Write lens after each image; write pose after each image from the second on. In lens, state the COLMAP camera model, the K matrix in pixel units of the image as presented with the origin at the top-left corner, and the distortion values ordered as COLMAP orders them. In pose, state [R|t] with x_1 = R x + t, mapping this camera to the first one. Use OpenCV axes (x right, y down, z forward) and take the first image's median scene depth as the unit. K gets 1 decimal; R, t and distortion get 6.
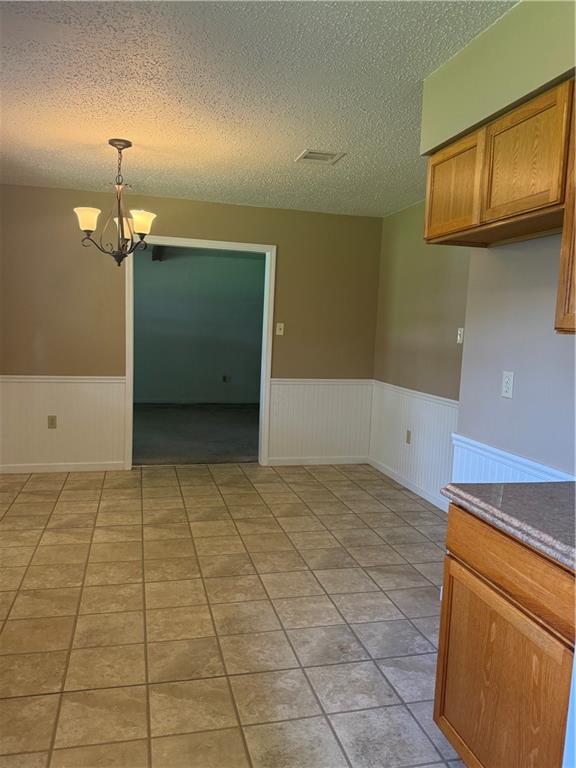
lens RADIAL K [[597.0, 0, 295.1], [0, 597.0, 387.8], [0, 0, 1]] dist [0.054758, -0.083070]
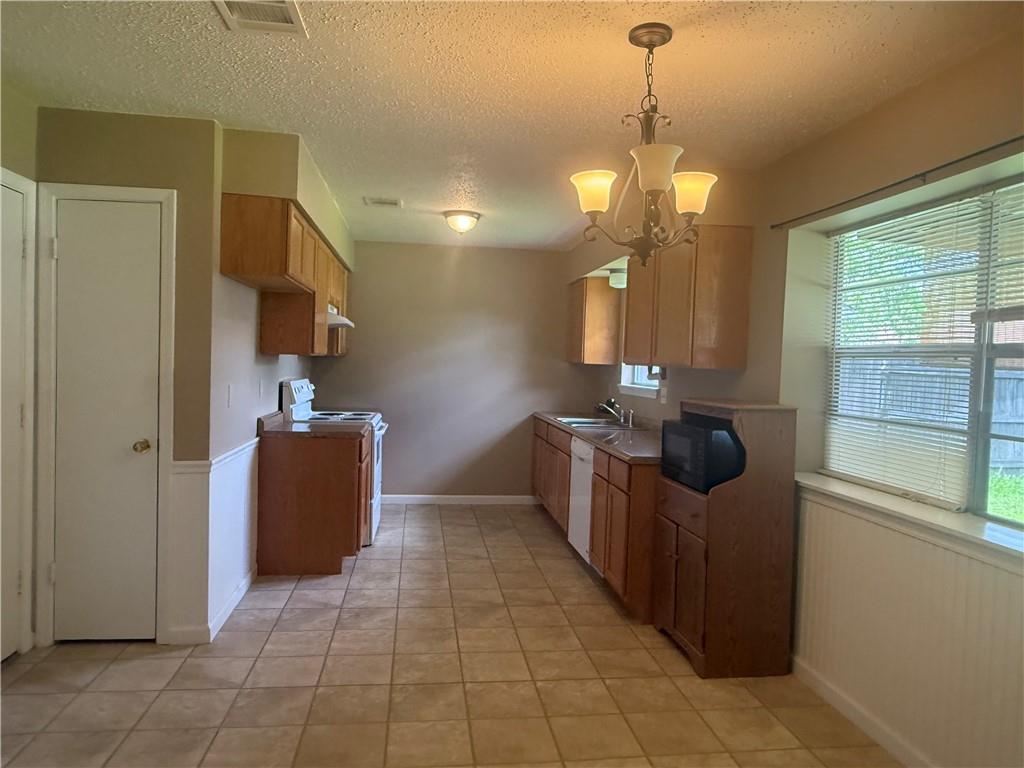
lens RADIAL K [[698.7, 0, 511.4], [0, 698.7, 378.9], [0, 0, 1]] dist [0.000849, 0.003636]
pose [[-0.989465, -0.077084, 0.122543, -0.256592], [-0.060708, 0.989367, 0.132161, -0.176922], [-0.131428, 0.123330, -0.983624, 1.583209]]
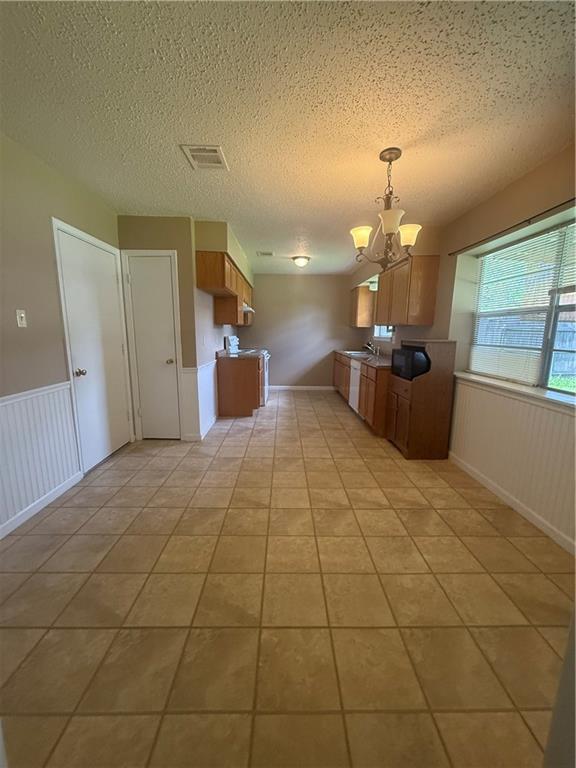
lens RADIAL K [[307.1, 0, 288.3], [0, 307.1, 381.6], [0, 0, 1]] dist [0.000588, 0.001311]
pose [[-0.969393, -0.091543, 0.227809, -0.264166], [-0.027308, 0.962333, 0.270499, -0.154160], [-0.243991, 0.255999, -0.935379, 1.593057]]
